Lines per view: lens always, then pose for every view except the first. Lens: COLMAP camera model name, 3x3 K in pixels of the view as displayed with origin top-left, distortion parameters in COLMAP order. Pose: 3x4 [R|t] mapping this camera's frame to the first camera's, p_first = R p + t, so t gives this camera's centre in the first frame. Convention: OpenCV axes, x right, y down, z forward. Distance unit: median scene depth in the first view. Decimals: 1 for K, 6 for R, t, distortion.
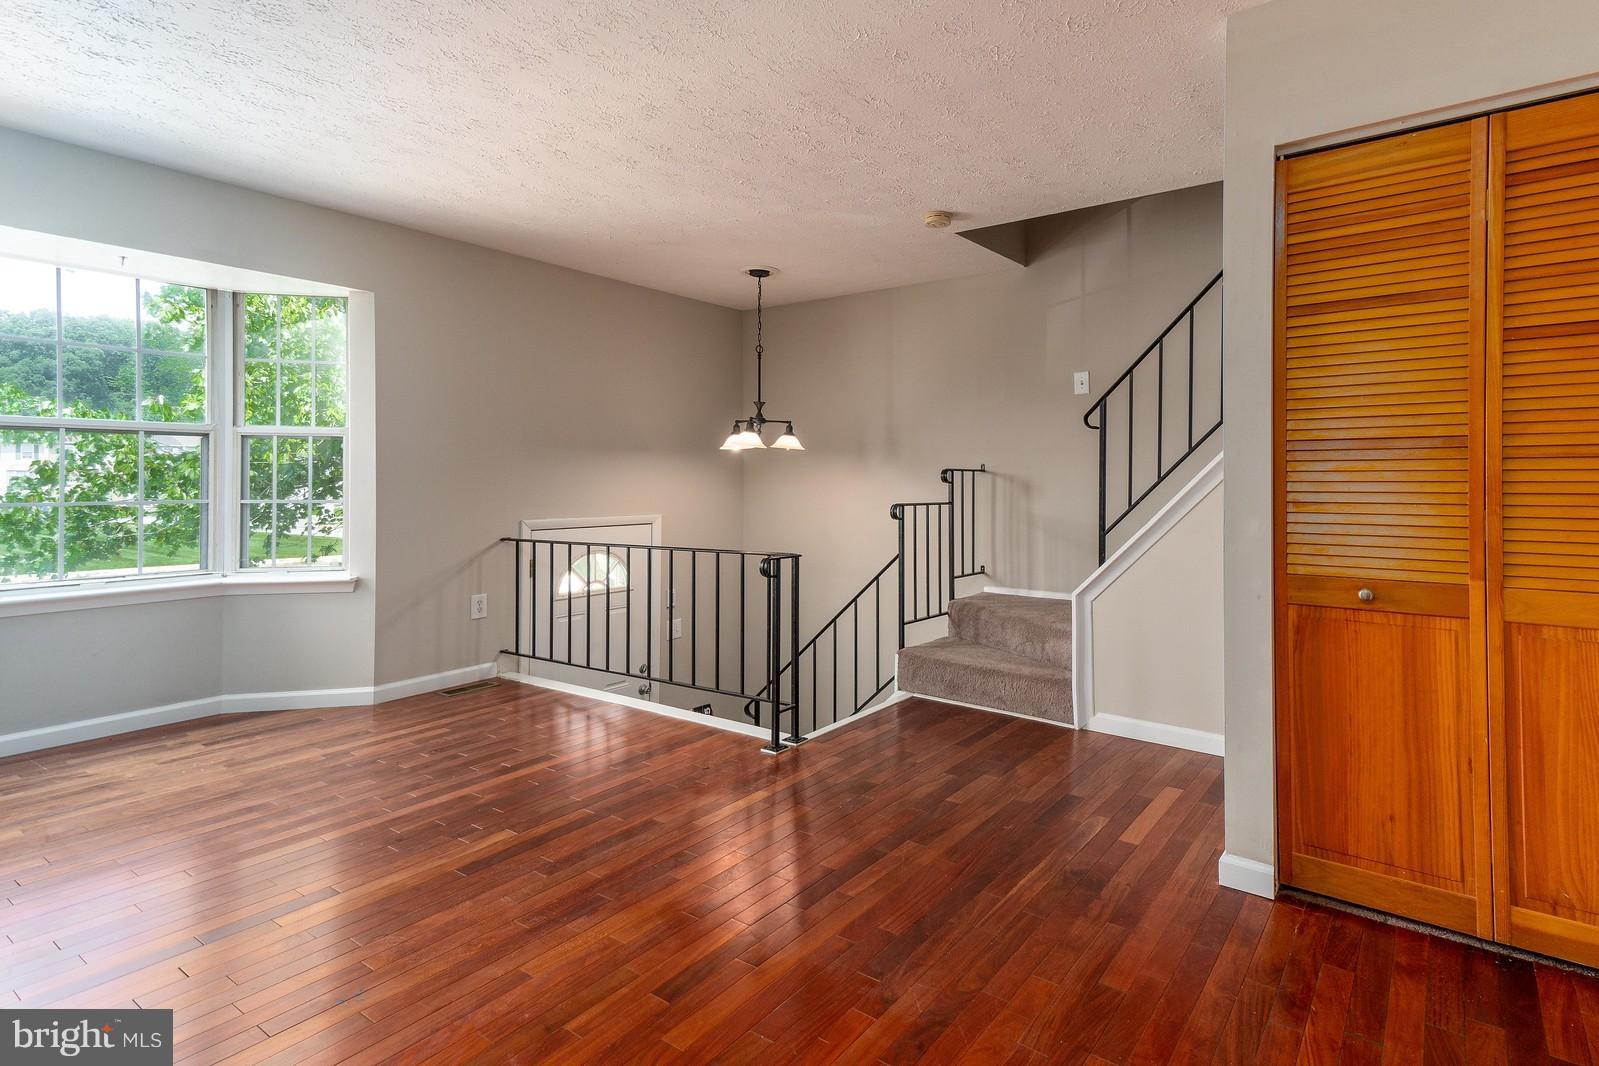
lens RADIAL K [[789.2, 0, 855.1], [0, 789.2, 474.4], [0, 0, 1]] dist [0.032262, -0.000425]
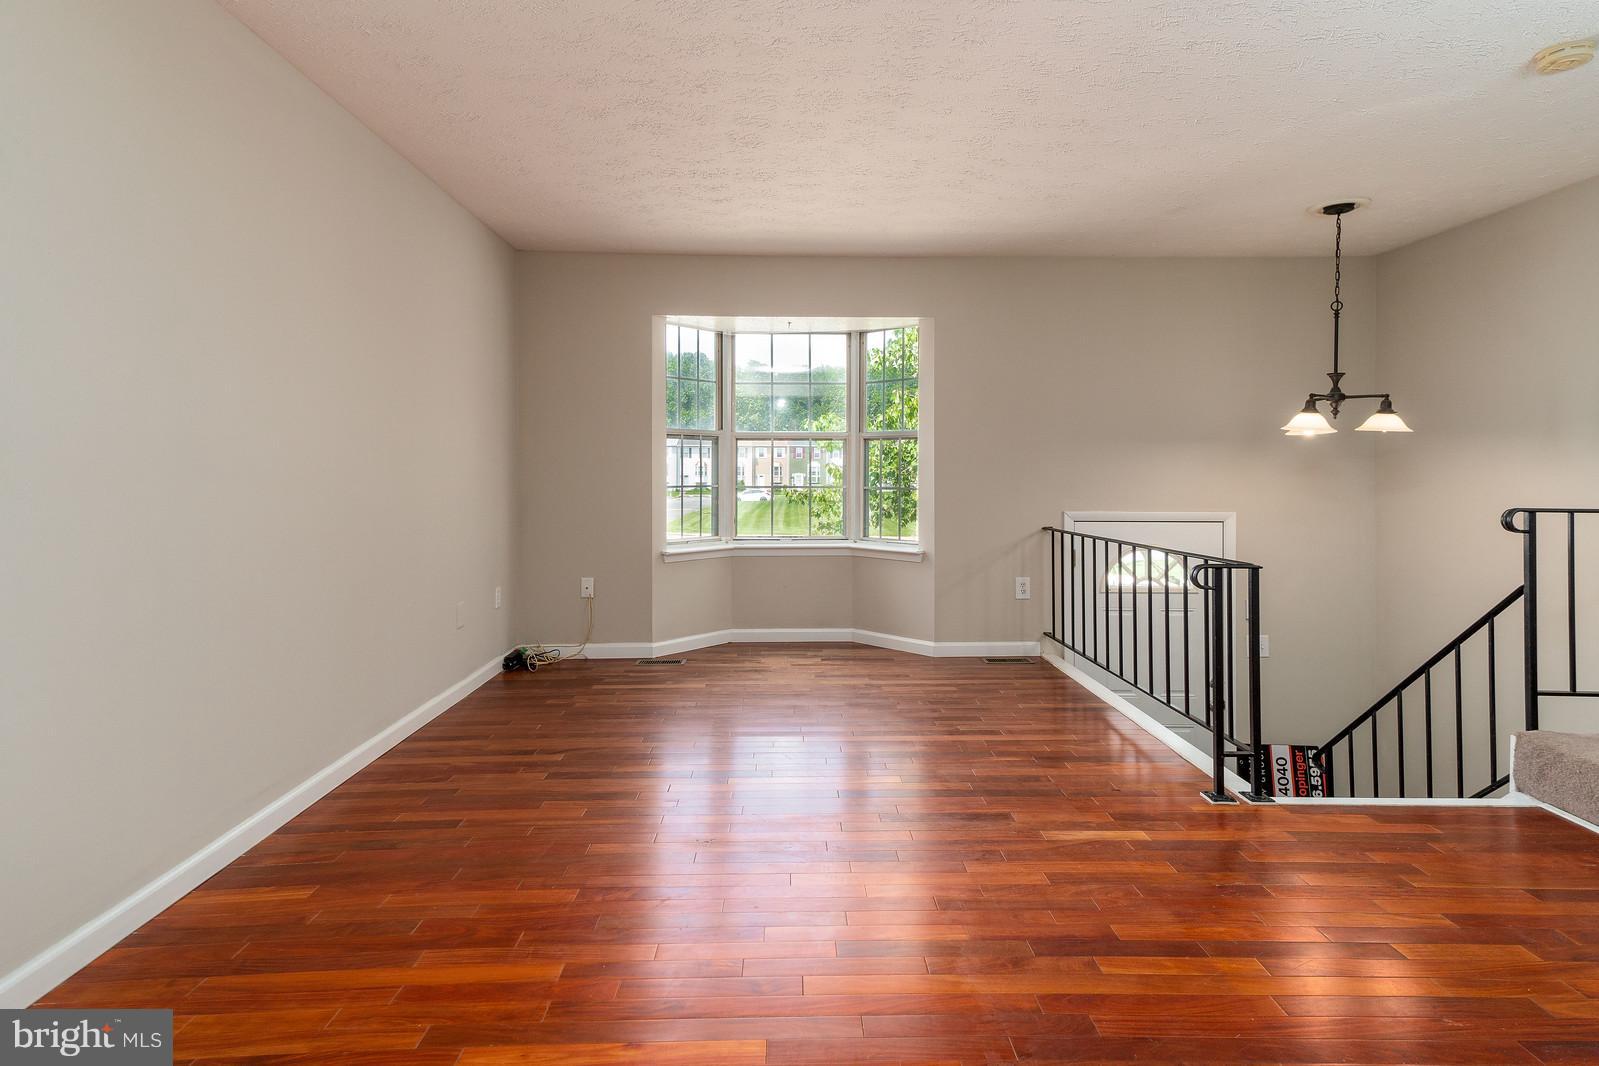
lens RADIAL K [[794.1, 0, 826.7], [0, 794.1, 476.5], [0, 0, 1]] dist [0.019607, -0.000268]
pose [[0.611085, 0.006502, -0.791539, 0.228980], [0.001660, 0.999954, 0.009495, 0.002676], [0.791564, -0.007117, 0.611045, 0.128091]]
